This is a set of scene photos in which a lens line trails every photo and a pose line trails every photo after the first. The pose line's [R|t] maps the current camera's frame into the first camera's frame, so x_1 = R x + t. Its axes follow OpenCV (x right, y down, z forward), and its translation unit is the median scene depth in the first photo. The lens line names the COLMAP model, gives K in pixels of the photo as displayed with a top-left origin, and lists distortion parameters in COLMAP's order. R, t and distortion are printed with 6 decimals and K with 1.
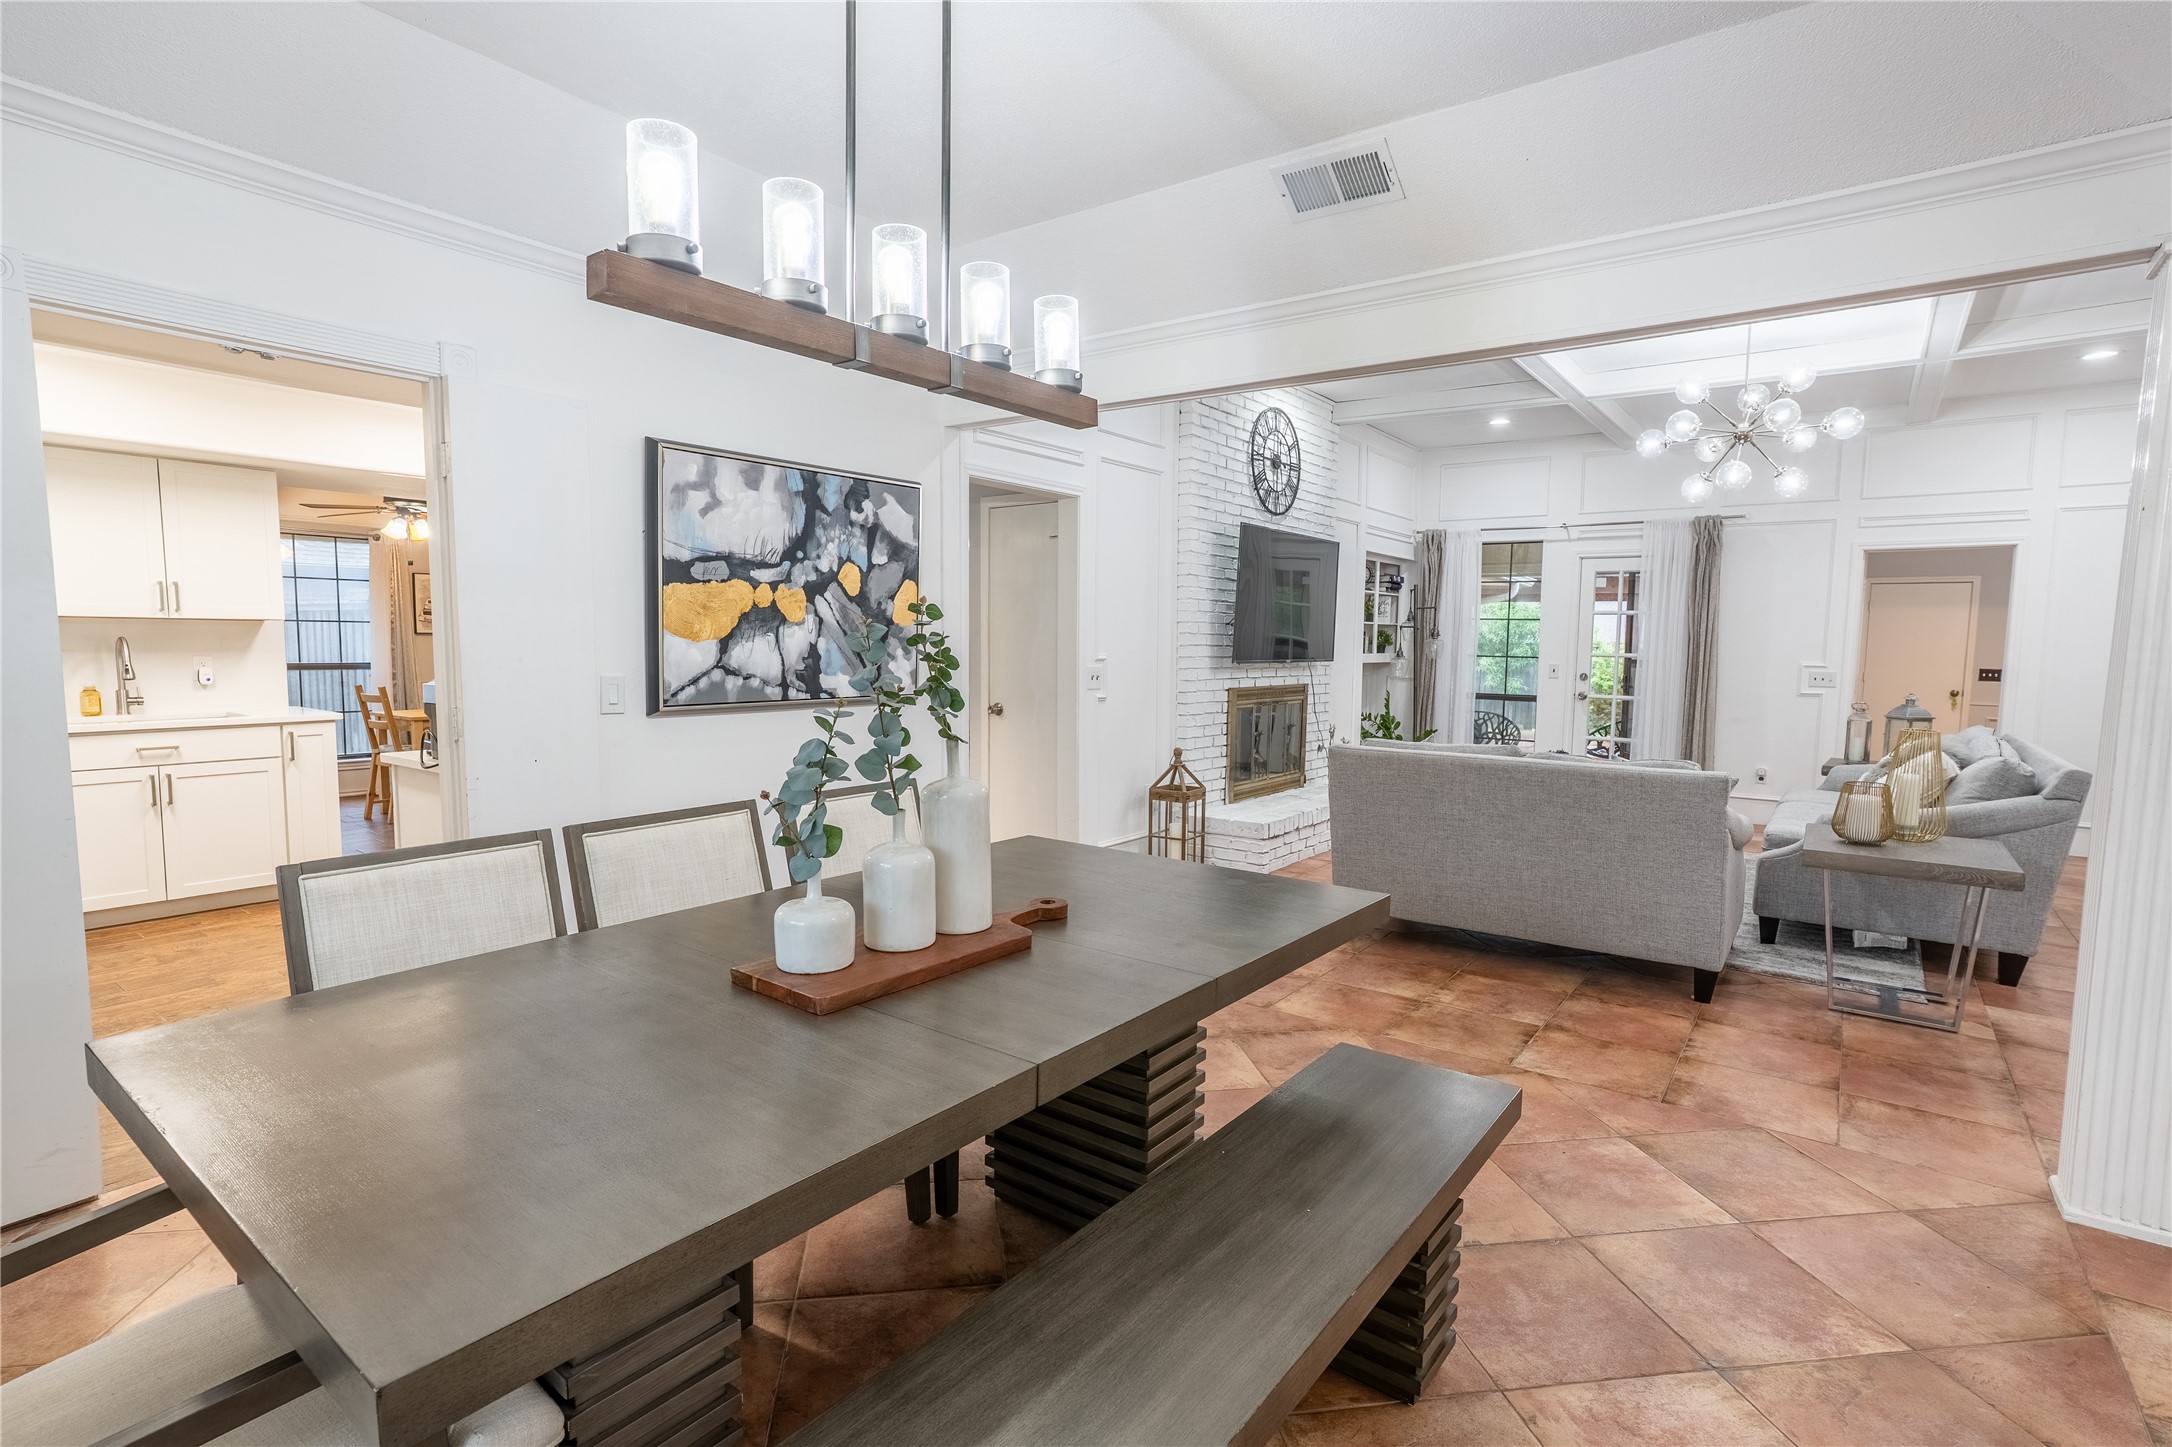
lens RADIAL K [[1045.2, 0, 1085.9], [0, 1045.2, 727.8], [0, 0, 1]] dist [-0.045180, 0.032052]
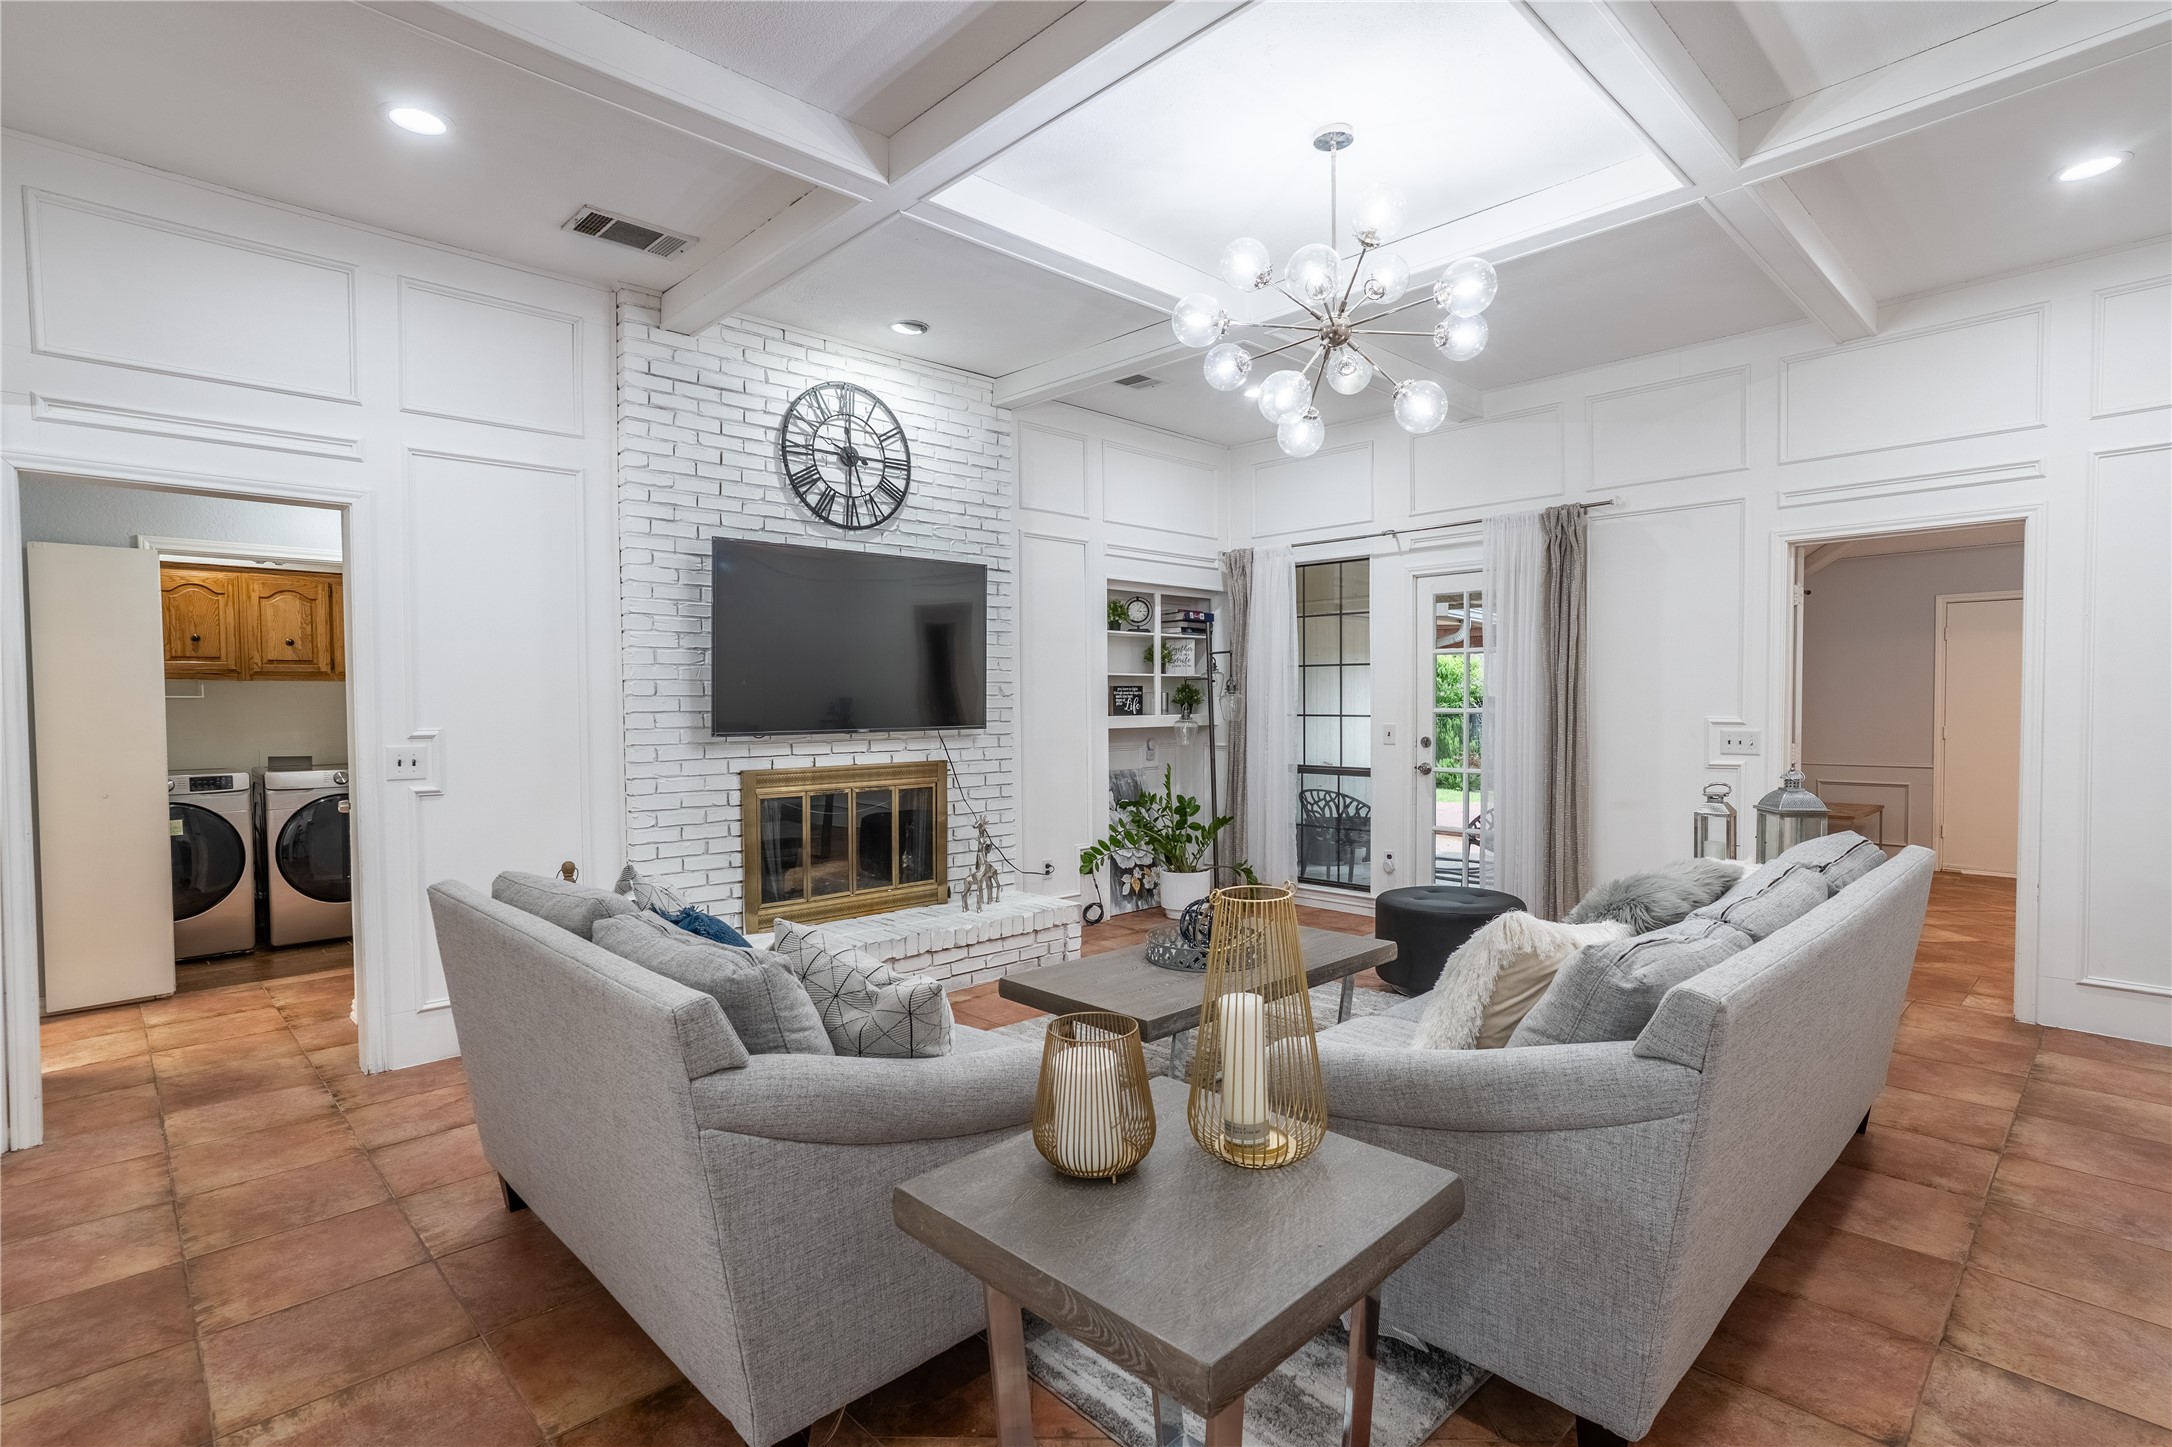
lens RADIAL K [[1045.2, 0, 1085.9], [0, 1045.2, 727.8], [0, 0, 1]] dist [-0.045180, 0.032052]
pose [[0.986433, -0.015936, -0.163390, 0.453255], [0.006261, 0.998205, -0.059560, -0.022121], [0.164046, 0.057729, 0.984762, 0.317855]]
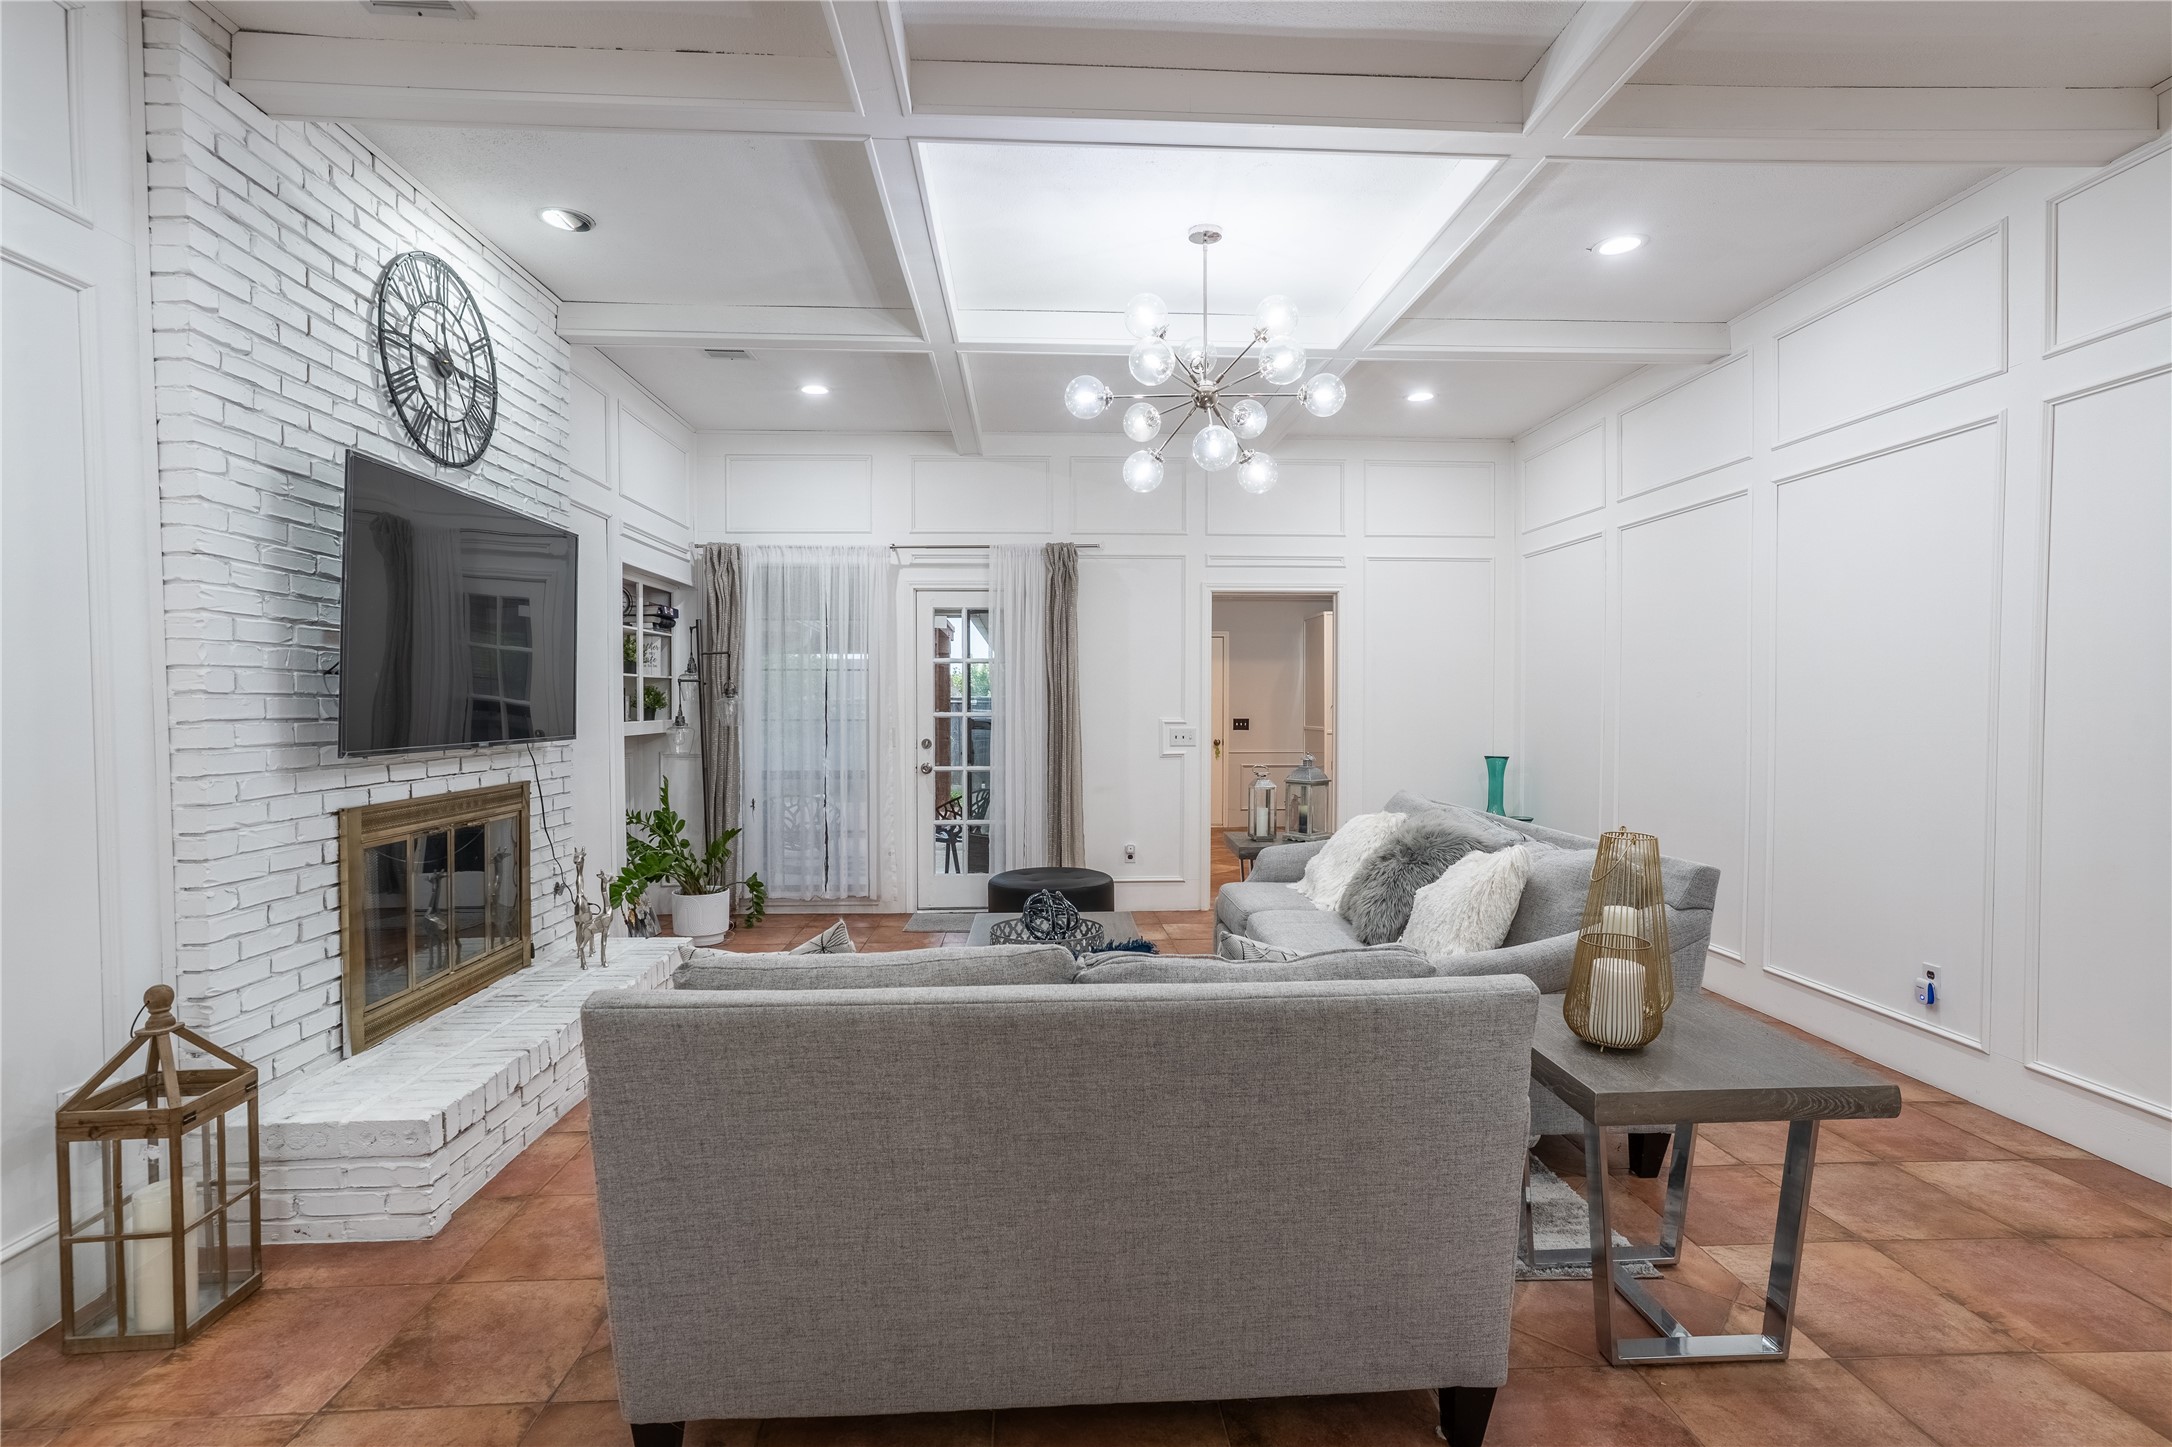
lens RADIAL K [[1045.2, 0, 1085.9], [0, 1045.2, 727.8], [0, 0, 1]] dist [-0.045180, 0.032052]
pose [[0.768926, -0.030981, 0.638587, 0.094312], [0.066960, 0.997234, -0.032247, -0.034703], [-0.635822, 0.067555, 0.768874, 0.403919]]
